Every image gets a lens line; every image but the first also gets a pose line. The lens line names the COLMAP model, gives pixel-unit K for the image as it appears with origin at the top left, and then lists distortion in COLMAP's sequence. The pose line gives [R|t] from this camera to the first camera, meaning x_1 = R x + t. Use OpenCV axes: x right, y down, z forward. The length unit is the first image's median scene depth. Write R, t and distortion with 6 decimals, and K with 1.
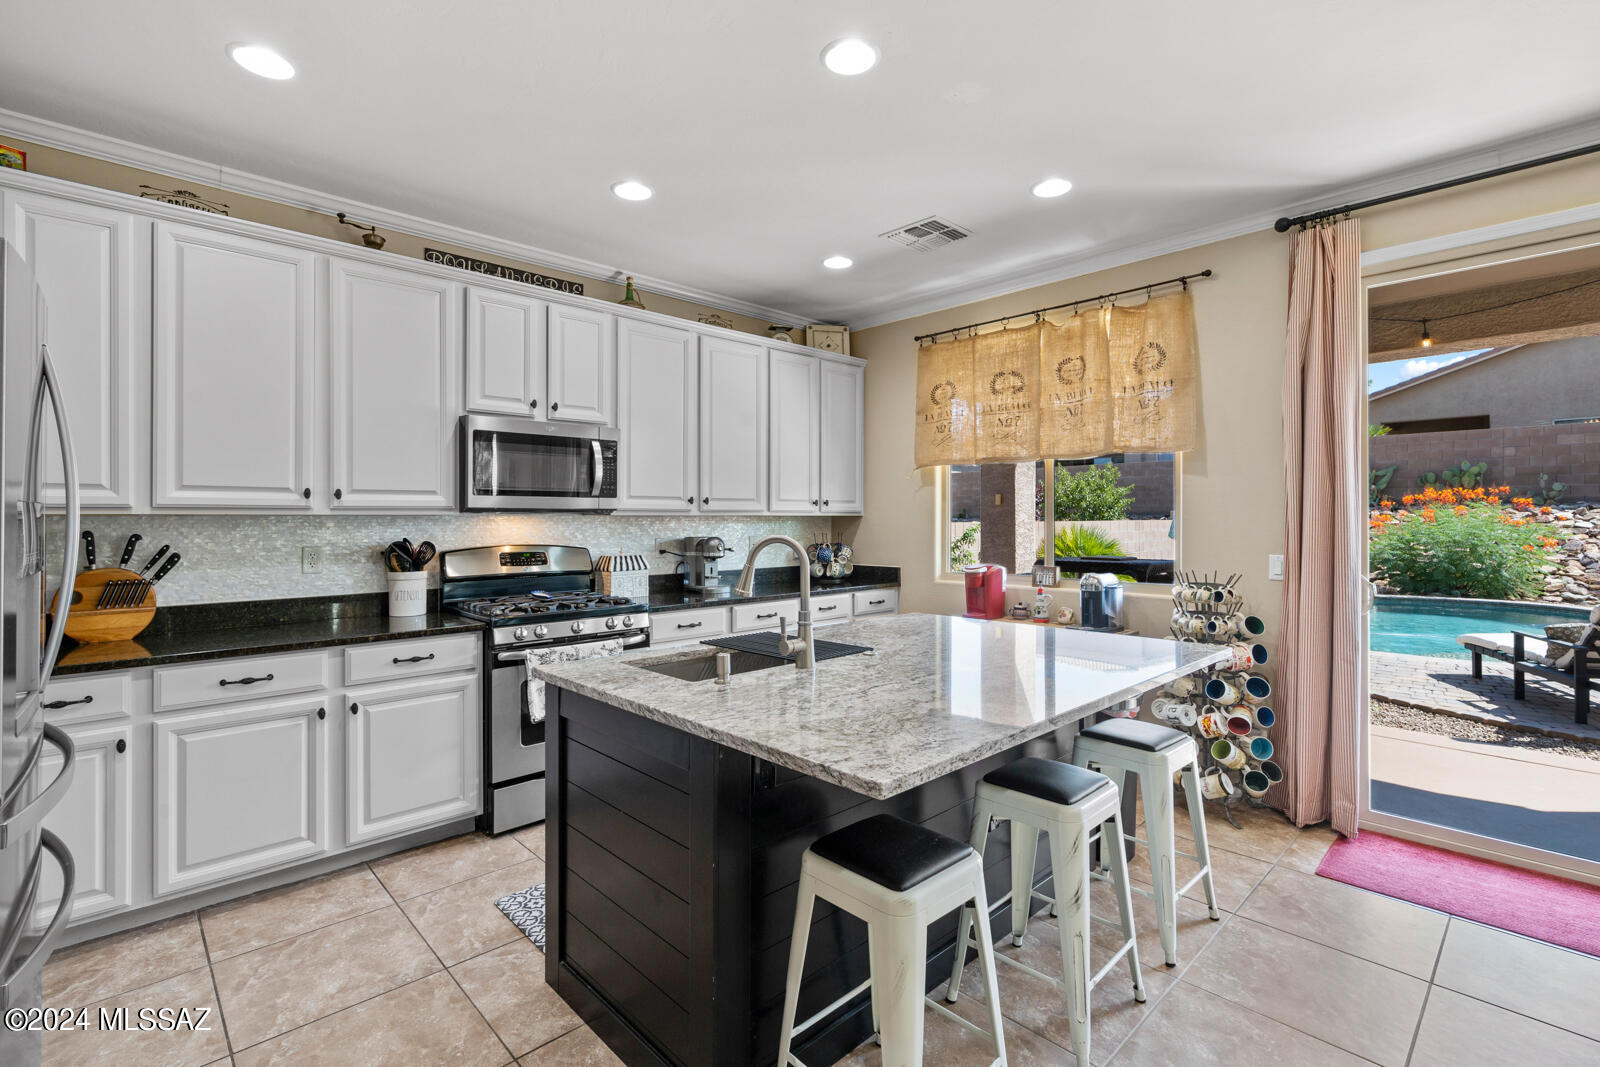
lens RADIAL K [[728.5, 0, 799.4], [0, 728.5, 512.5], [0, 0, 1]] dist [-0.005105, 0.001950]
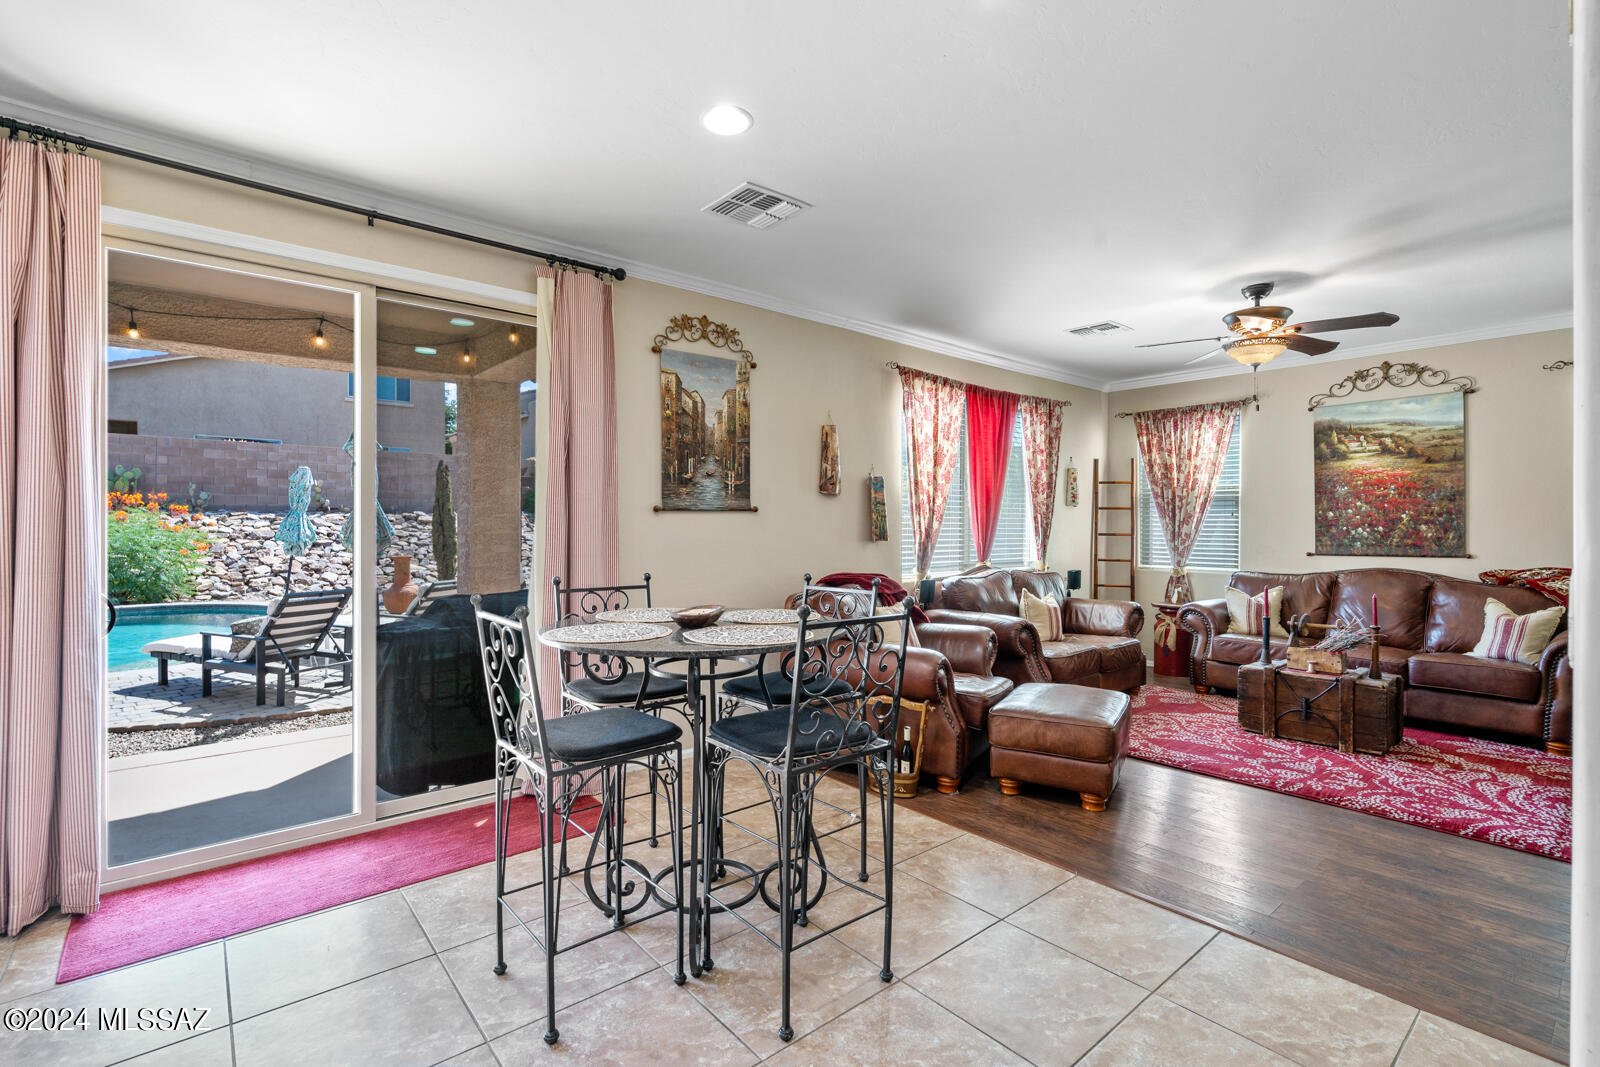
lens RADIAL K [[728.5, 0, 794.4], [0, 728.5, 530.7], [0, 0, 1]] dist [-0.005105, 0.001950]
pose [[0.065711, -0.005704, 0.997822, -0.003474], [-0.011699, 0.999911, 0.006486, 0.000889], [-0.997770, -0.012100, 0.065638, 0.115218]]
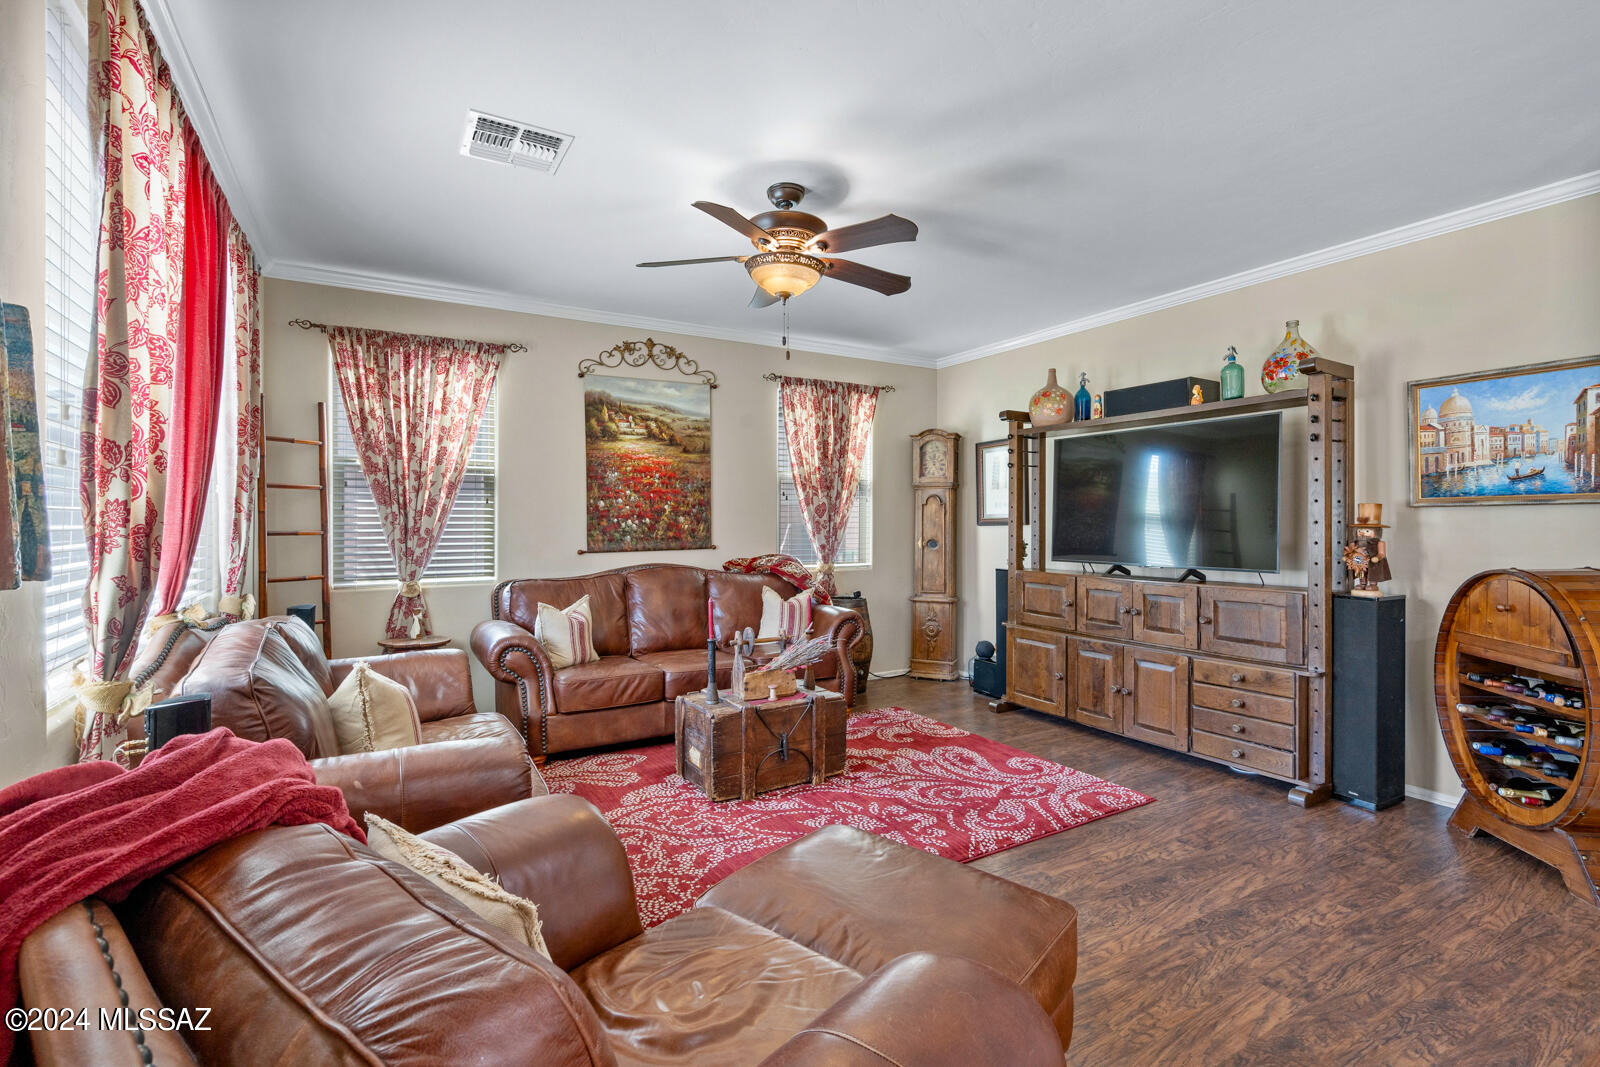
lens RADIAL K [[728.5, 0, 799.6], [0, 728.5, 521.3], [0, 0, 1]] dist [-0.005105, 0.001950]
pose [[-0.972719, 0.001315, 0.231982, 0.907385], [-0.000122, 0.999981, -0.006181, 0.002207], [-0.231986, -0.006041, -0.972700, 0.261156]]
